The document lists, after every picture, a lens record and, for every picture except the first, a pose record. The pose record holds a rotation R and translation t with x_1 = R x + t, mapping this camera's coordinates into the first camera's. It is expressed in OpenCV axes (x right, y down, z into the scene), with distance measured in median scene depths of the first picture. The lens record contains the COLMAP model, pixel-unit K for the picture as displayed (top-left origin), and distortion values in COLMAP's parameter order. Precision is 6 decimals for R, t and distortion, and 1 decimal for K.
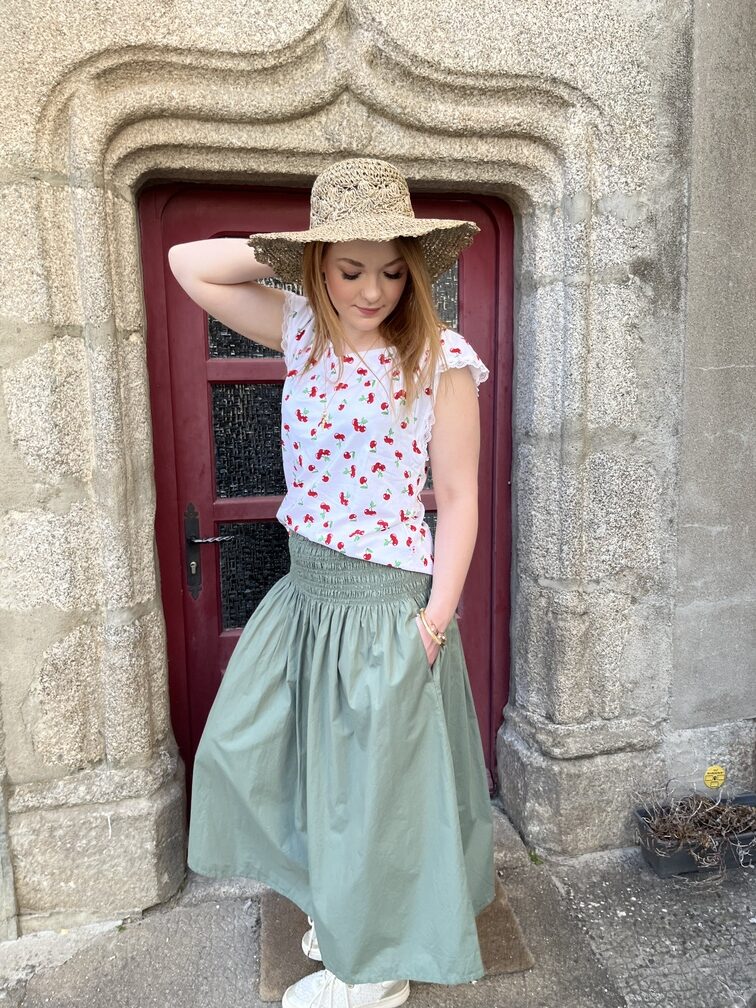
lens RADIAL K [[766.8, 0, 393.5], [0, 766.8, 499.3], [0, 0, 1]] dist [0.068596, -0.100045]
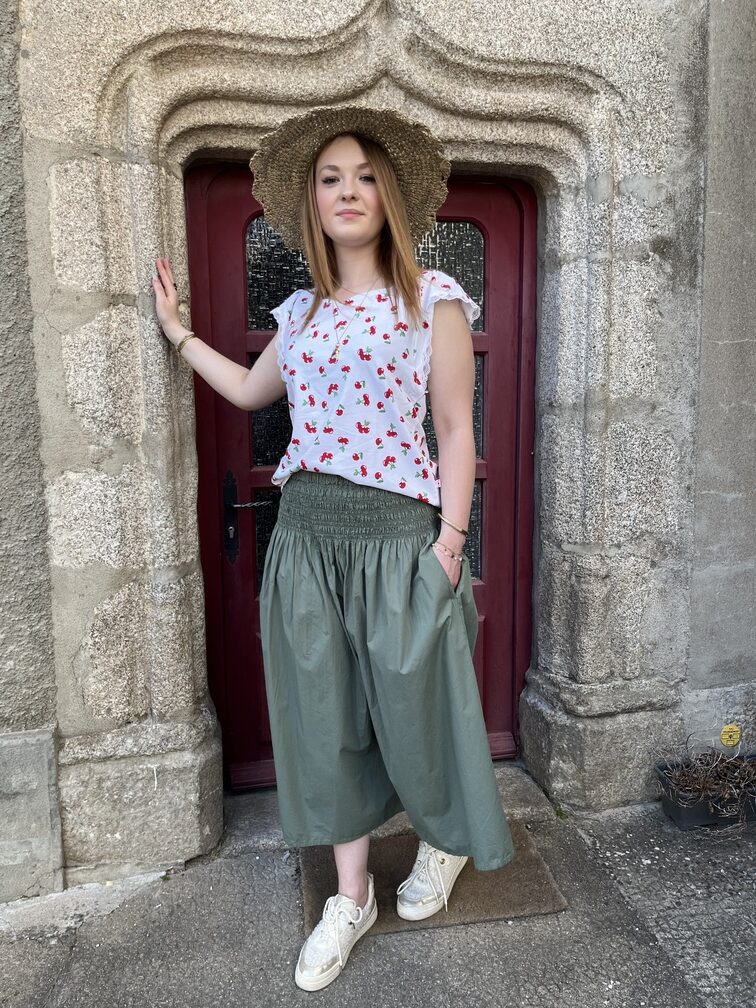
lens RADIAL K [[766.8, 0, 391.2], [0, 766.8, 486.6], [0, 0, 1]] dist [0.068596, -0.100045]
pose [[0.999895, 0.000427, 0.014506, -0.064493], [-0.000165, 0.999836, -0.018086, 0.049702], [-0.014512, 0.018082, 0.999731, -0.045110]]
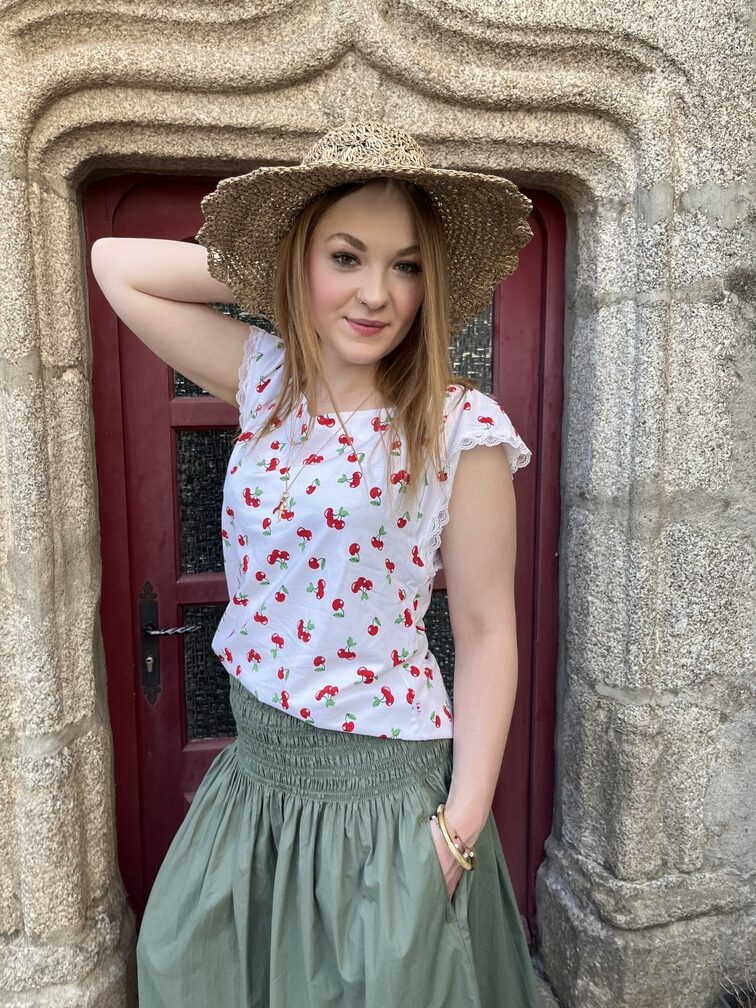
lens RADIAL K [[766.8, 0, 368.9], [0, 766.8, 489.2], [0, 0, 1]] dist [0.068596, -0.100045]
pose [[0.999070, 0.010367, -0.041851, -0.007760], [-0.011281, 0.999702, -0.021663, -0.080140], [0.041614, 0.022115, 0.998889, 0.243422]]
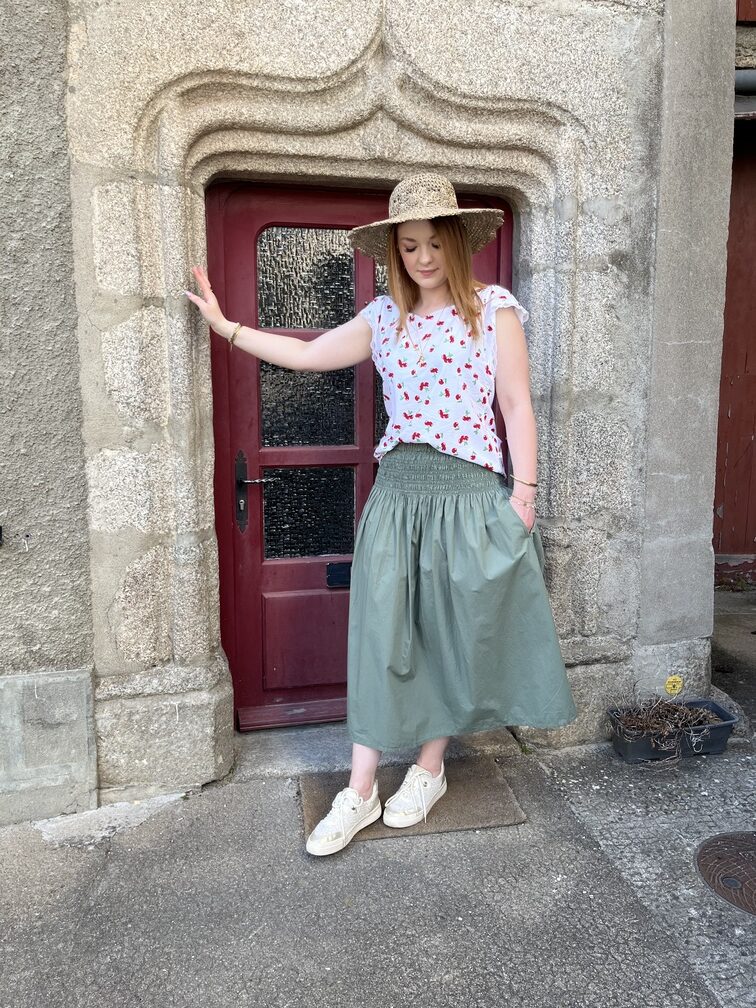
lens RADIAL K [[766.8, 0, 392.5], [0, 766.8, 486.7], [0, 0, 1]] dist [0.068596, -0.100045]
pose [[0.999555, 0.010384, 0.027978, -0.066212], [-0.010387, 0.999946, -0.000021, 0.063957], [-0.027977, -0.000270, 0.999609, -0.209708]]
